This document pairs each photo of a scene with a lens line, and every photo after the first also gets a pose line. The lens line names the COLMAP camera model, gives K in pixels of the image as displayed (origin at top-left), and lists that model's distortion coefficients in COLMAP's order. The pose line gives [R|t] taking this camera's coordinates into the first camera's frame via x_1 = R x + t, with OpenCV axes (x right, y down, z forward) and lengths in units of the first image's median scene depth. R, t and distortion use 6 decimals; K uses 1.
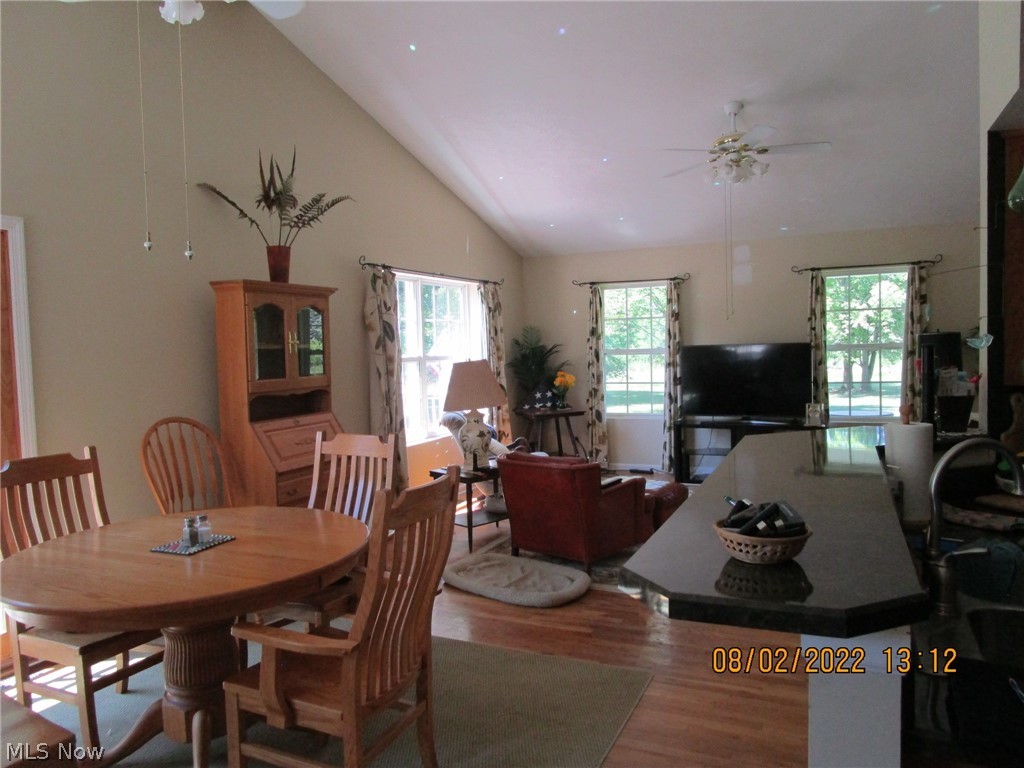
lens RADIAL K [[721.9, 0, 509.9], [0, 721.9, 383.9], [0, 0, 1]] dist [-0.027846, -0.000822]
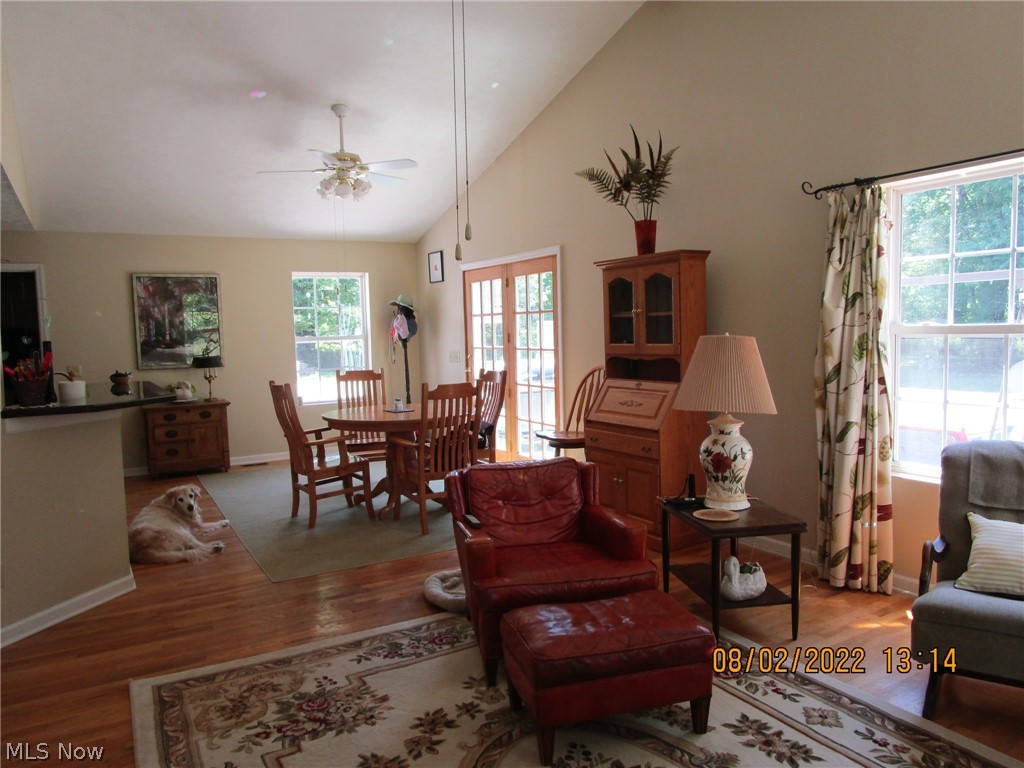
lens RADIAL K [[721.9, 0, 507.3], [0, 721.9, 387.1], [0, 0, 1]] dist [-0.027846, -0.000822]
pose [[-0.562106, 0.111622, -0.819498, 0.960123], [-0.000429, 0.990811, 0.135250, -0.123807], [0.827065, 0.076376, -0.556893, 1.980179]]
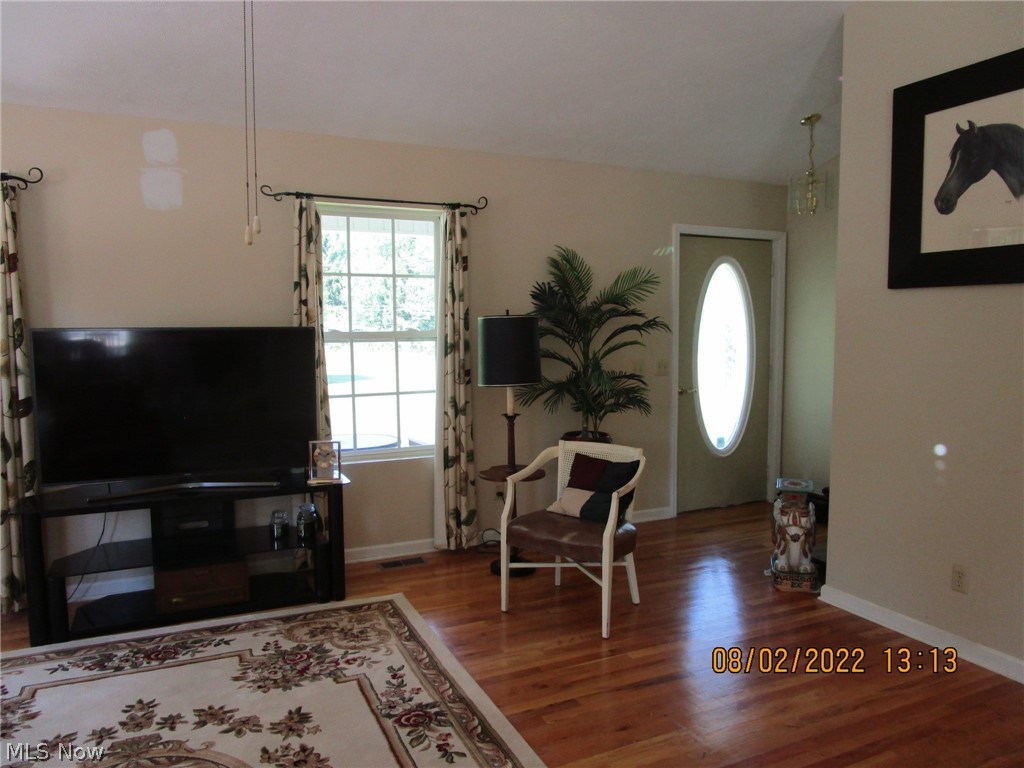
lens RADIAL K [[721.9, 0, 513.8], [0, 721.9, 391.4], [0, 0, 1]] dist [-0.027846, -0.000822]
pose [[0.645532, -0.040385, 0.762664, 0.098369], [0.027178, 0.999183, 0.029905, -0.020089], [-0.763249, 0.001423, 0.646103, 0.504930]]
